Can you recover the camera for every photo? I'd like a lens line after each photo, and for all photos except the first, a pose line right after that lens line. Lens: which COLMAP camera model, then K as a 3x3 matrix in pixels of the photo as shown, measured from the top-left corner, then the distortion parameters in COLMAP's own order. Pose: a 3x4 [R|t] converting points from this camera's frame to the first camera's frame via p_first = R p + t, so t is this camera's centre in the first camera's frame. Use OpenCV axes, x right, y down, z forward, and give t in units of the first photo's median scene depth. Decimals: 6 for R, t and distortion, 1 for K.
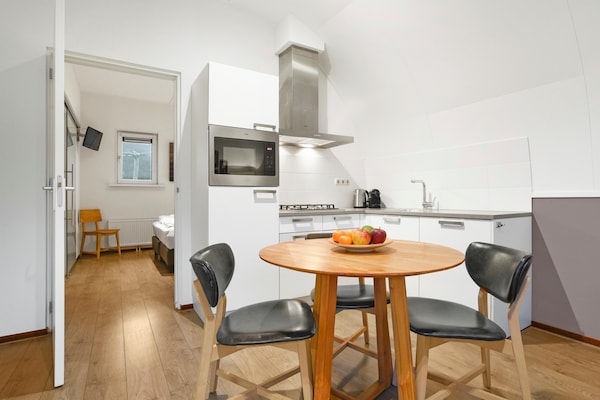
lens RADIAL K [[384.0, 0, 300.0], [0, 384.0, 200.0], [0, 0, 1]] dist [-0.065738, 0.054042]
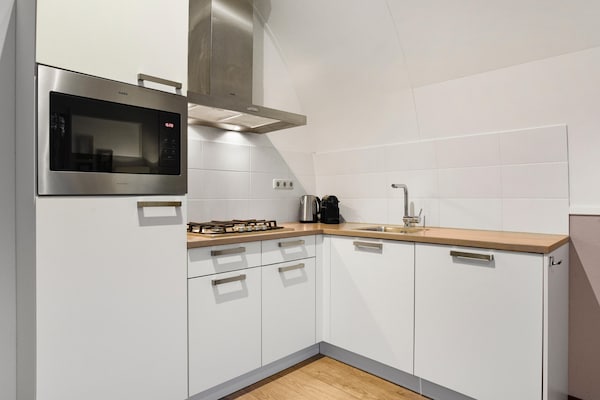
lens RADIAL K [[384.0, 0, 300.0], [0, 384.0, 200.0], [0, 0, 1]] dist [-0.065738, 0.054042]
pose [[0.973012, 0.004021, 0.230721, -0.020606], [-0.006395, 0.999934, 0.009540, -0.029991], [-0.230668, -0.010758, 0.972973, 0.380572]]
